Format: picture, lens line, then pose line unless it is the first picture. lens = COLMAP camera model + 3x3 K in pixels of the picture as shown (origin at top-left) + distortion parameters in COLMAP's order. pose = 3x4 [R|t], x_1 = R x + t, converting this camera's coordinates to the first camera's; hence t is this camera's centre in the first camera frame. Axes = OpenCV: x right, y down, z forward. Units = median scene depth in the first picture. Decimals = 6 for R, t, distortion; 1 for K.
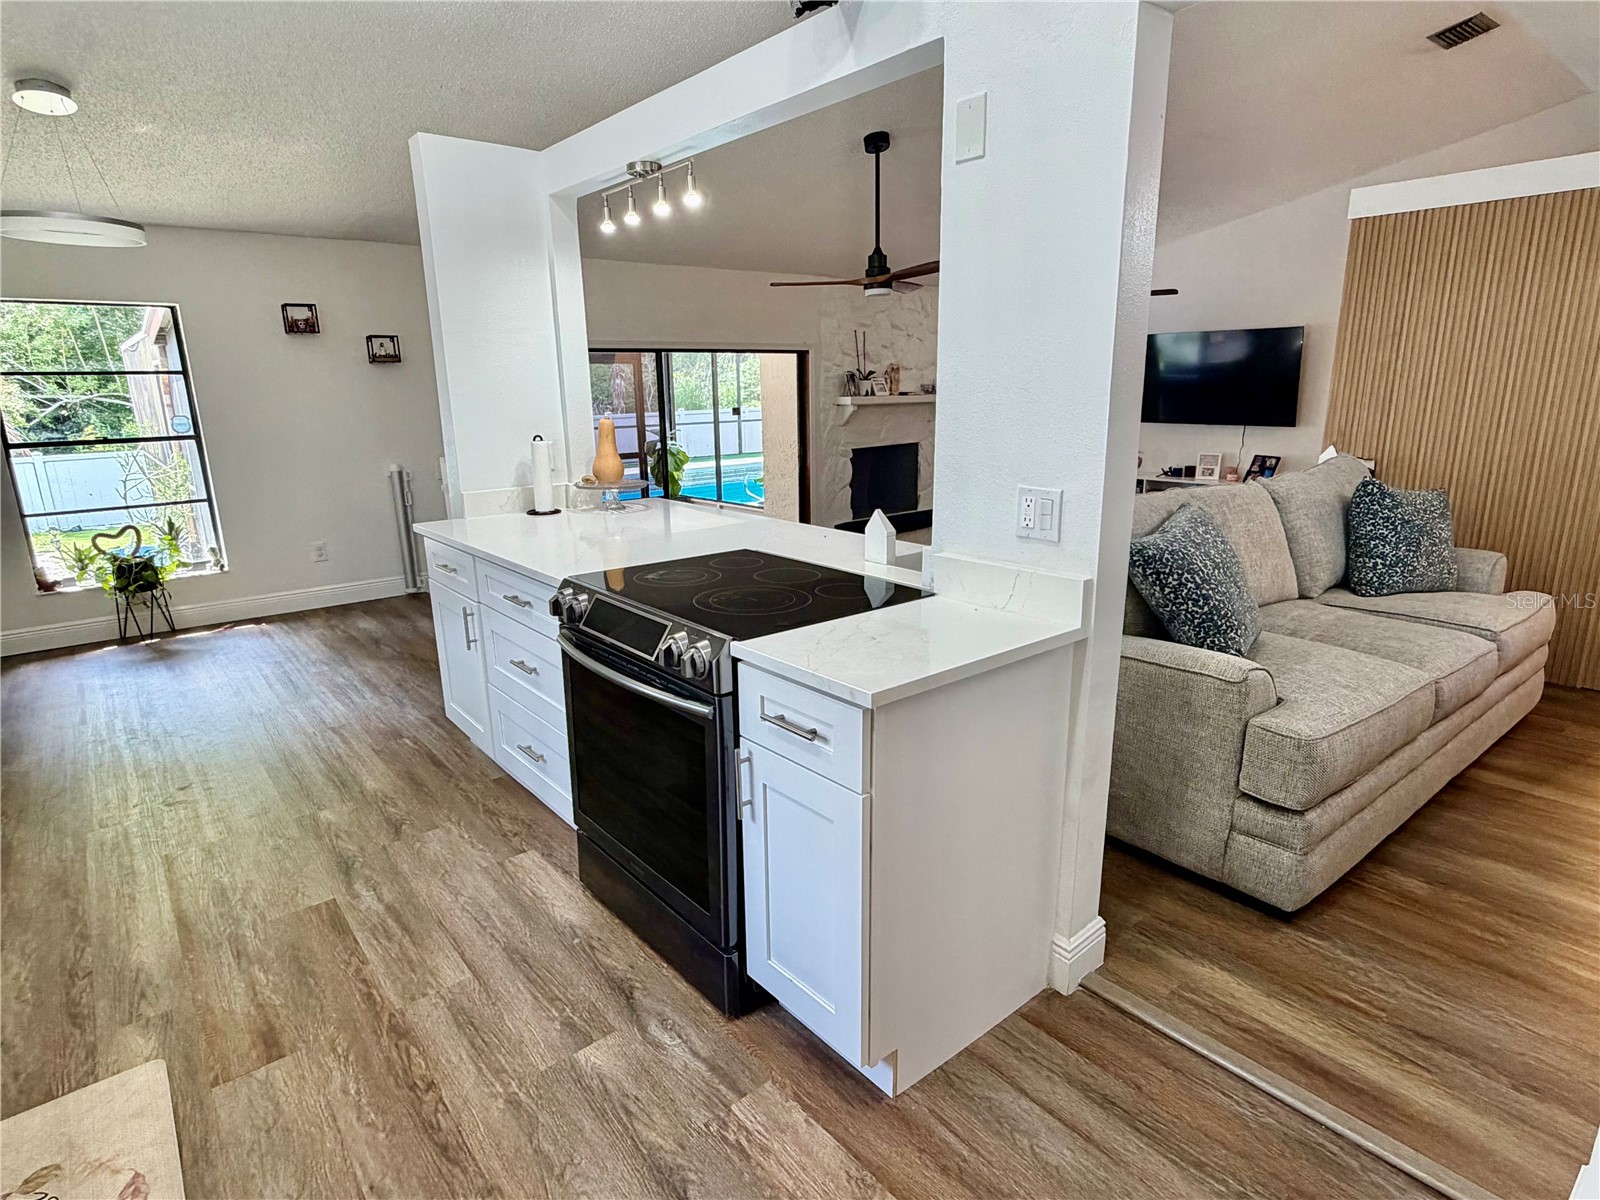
lens RADIAL K [[863.7, 0, 796.0], [0, 863.7, 602.3], [0, 0, 1]] dist [-0.001449, -0.000627]
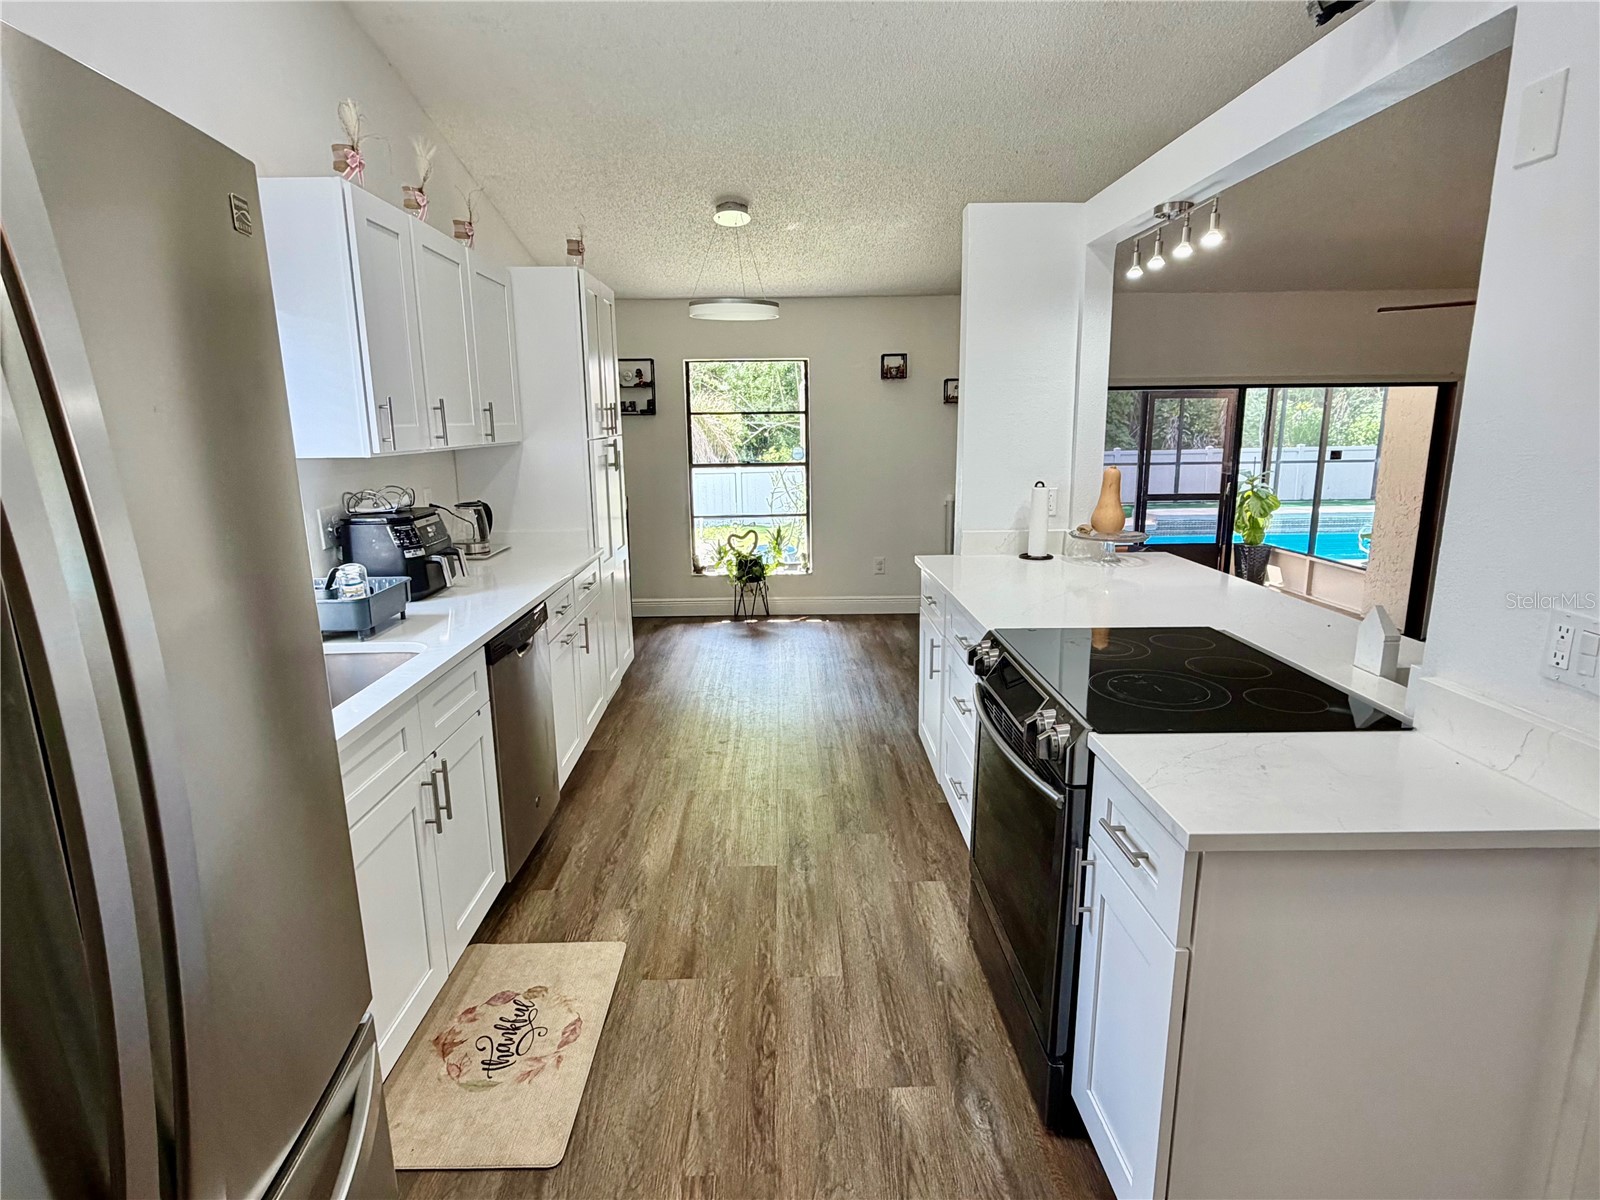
lens RADIAL K [[862.8, 0, 796.1], [0, 862.8, 600.0], [0, 0, 1]] dist [-0.000037, -0.000399]
pose [[0.782533, 0.135612, -0.607661, 0.110983], [-0.155491, 0.987631, 0.020171, -0.032008], [0.602880, 0.078702, 0.793940, 0.034045]]
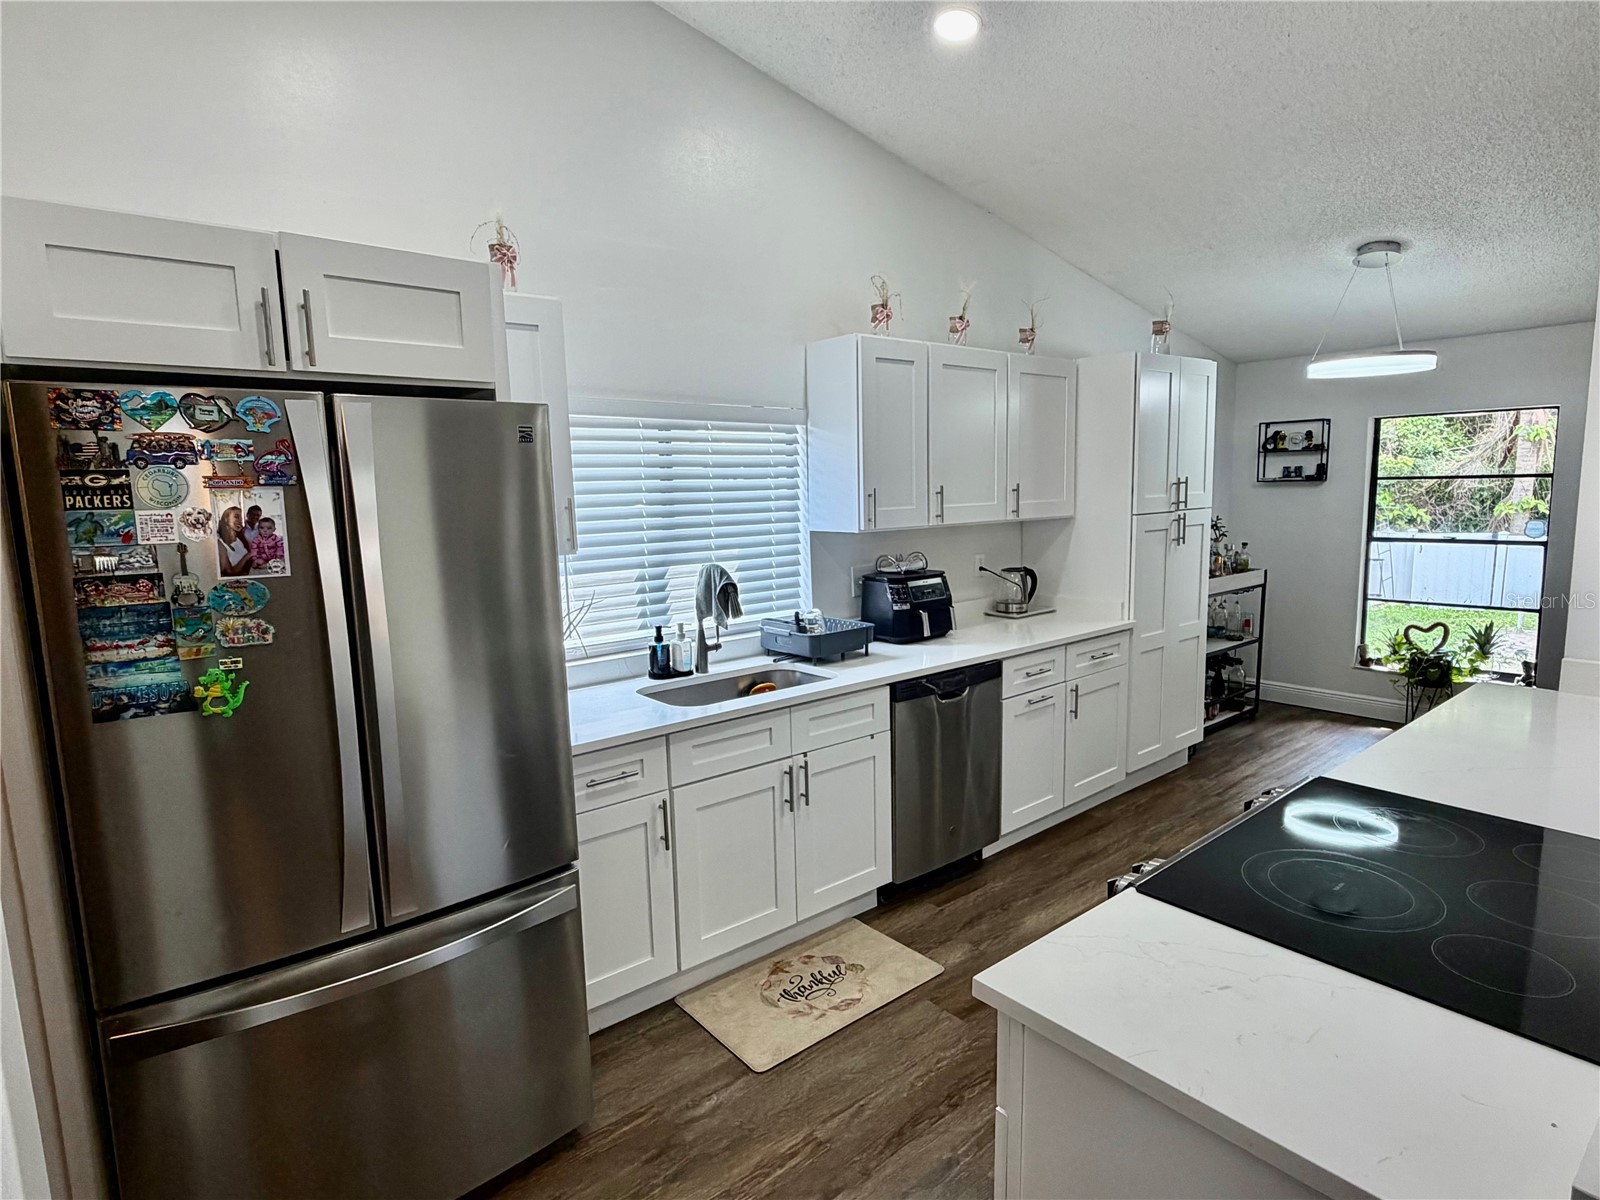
lens RADIAL K [[863.7, 0, 796.0], [0, 863.7, 602.3], [0, 0, 1]] dist [-0.001449, -0.000627]
pose [[-0.001729, 0.151982, -0.988382, 0.350710], [-0.224091, 0.963188, 0.148500, -0.133782], [0.974567, 0.221744, 0.032393, 0.303197]]
